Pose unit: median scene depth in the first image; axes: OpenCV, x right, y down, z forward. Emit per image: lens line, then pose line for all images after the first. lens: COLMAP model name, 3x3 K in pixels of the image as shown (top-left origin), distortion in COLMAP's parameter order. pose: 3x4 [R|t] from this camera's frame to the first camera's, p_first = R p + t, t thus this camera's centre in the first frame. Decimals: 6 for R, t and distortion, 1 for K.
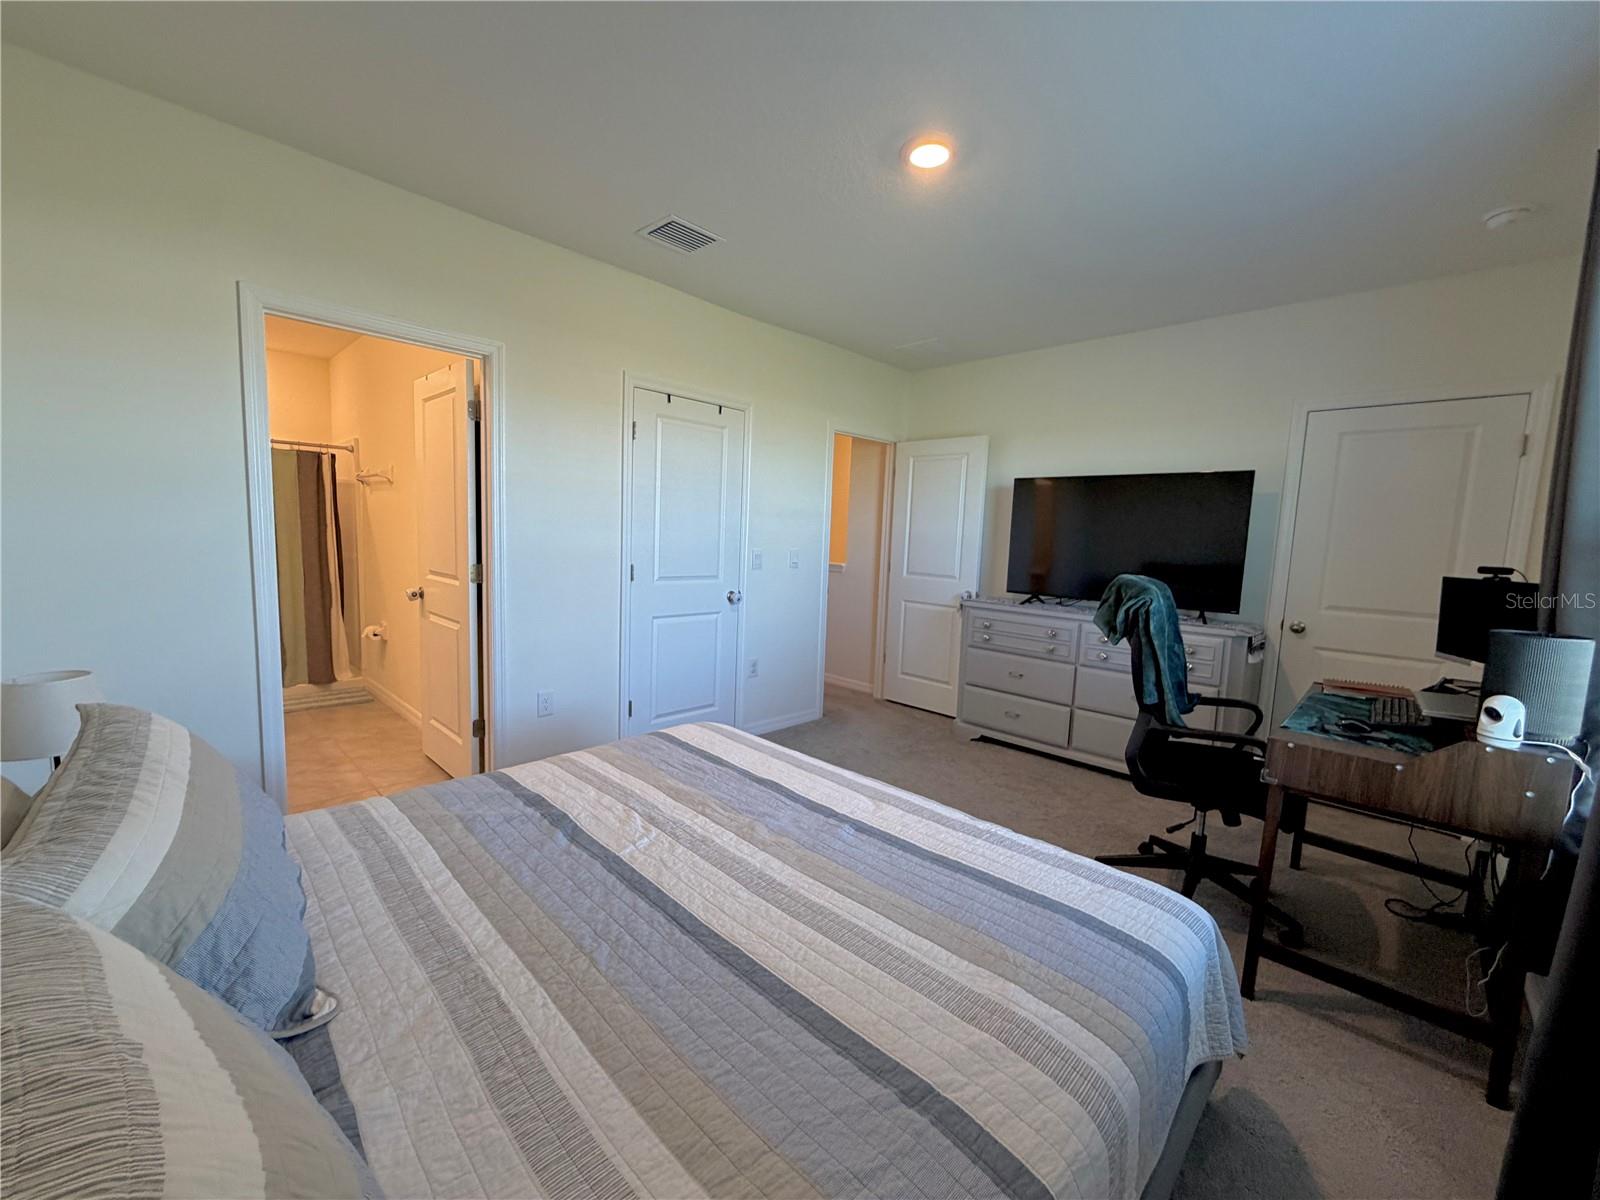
lens RADIAL K [[635.6, 0, 788.3], [0, 635.6, 595.6], [0, 0, 1]] dist [0.003895, 0.000494]
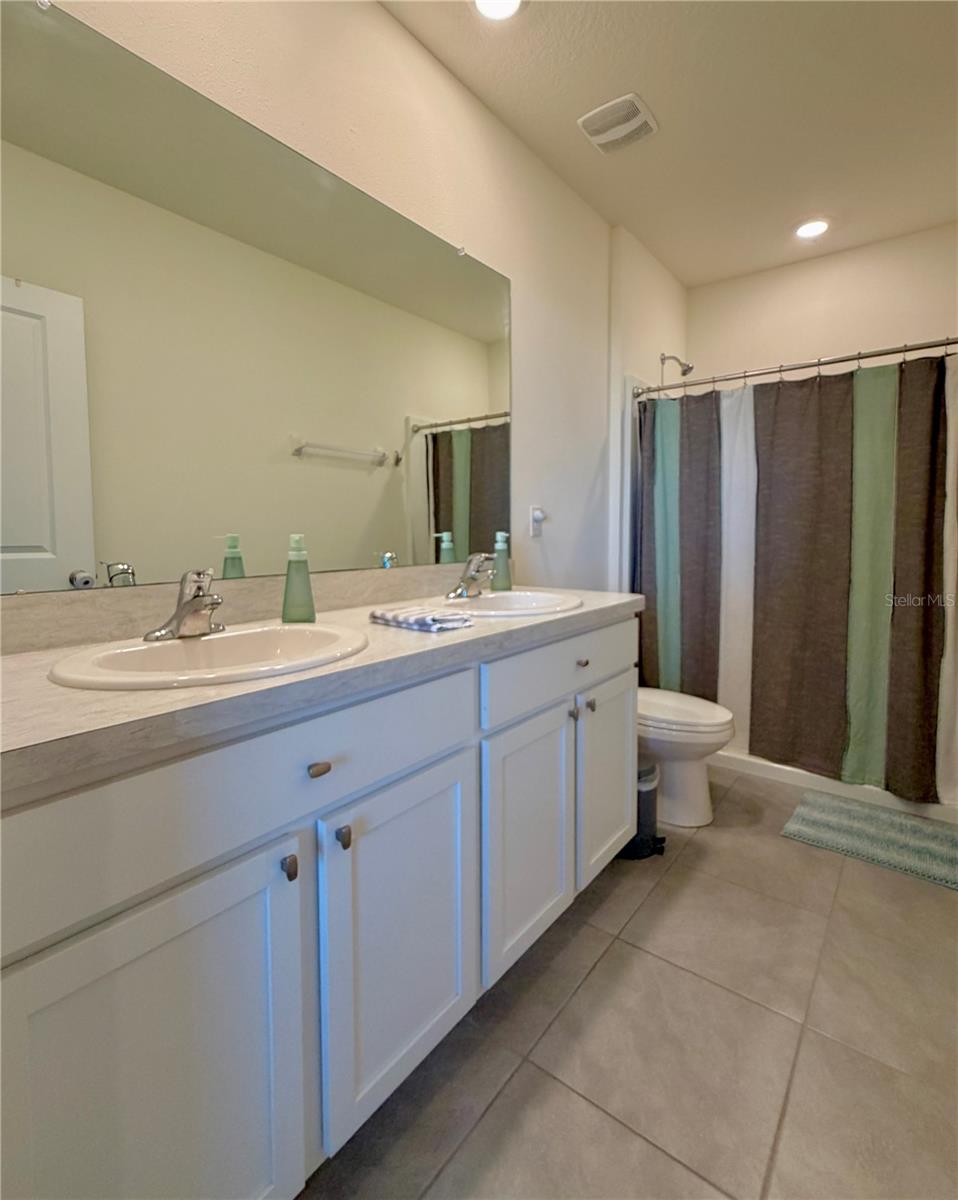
lens RADIAL K [[571.3, 0, 444.5], [0, 571.3, 563.9], [0, 0, 1]] dist [-0.015074, -0.000105]
pose [[0.094710, 0.015739, -0.995380, -0.314095], [-0.096642, 0.995298, 0.006543, -0.020405], [0.990803, 0.095576, 0.095786, 0.569318]]
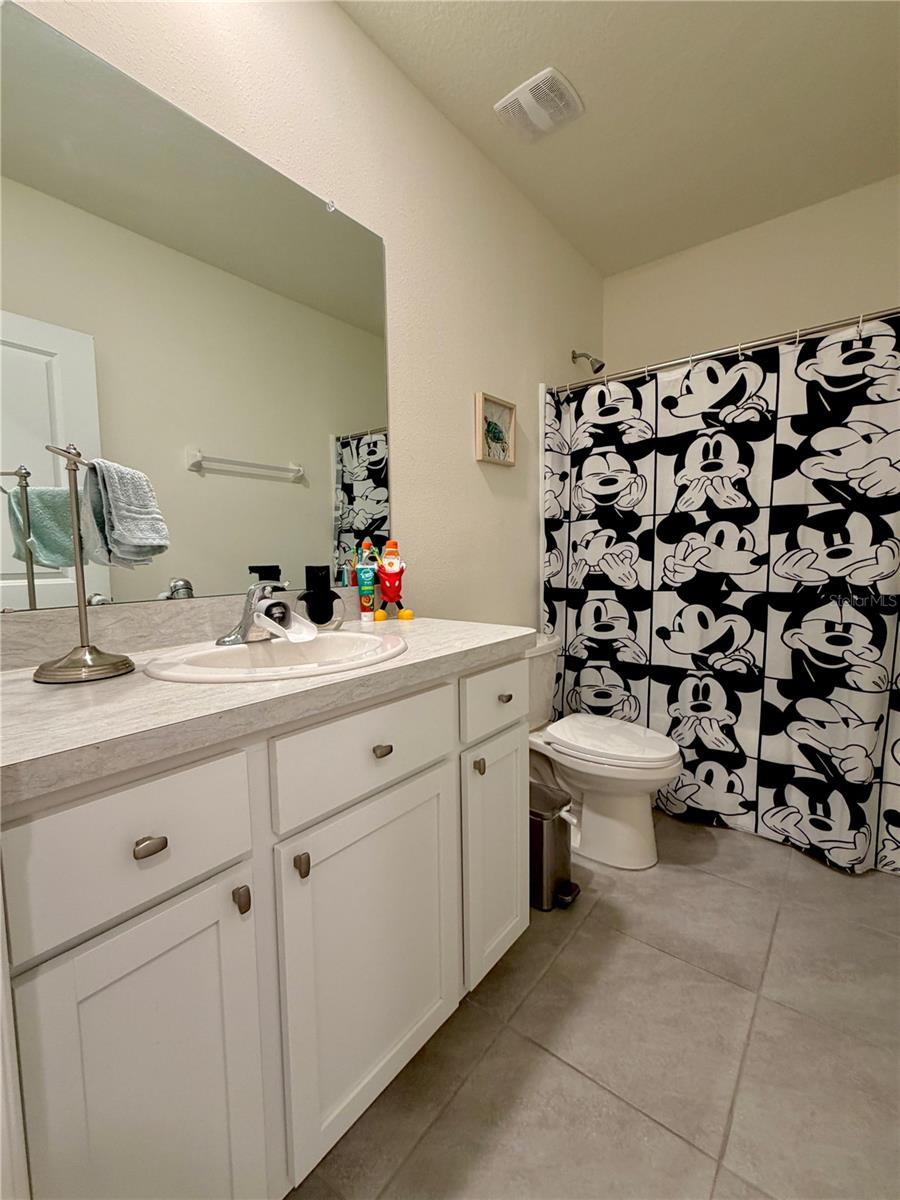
lens RADIAL K [[523.0, 0, 449.0], [0, 523.0, 598.2], [0, 0, 1]] dist [0.004634, 0.000320]
pose [[0.098775, 0.044812, -0.994100, -0.386633], [-0.077339, 0.996310, 0.037228, -0.028939], [0.992100, 0.073205, 0.101876, 0.639210]]
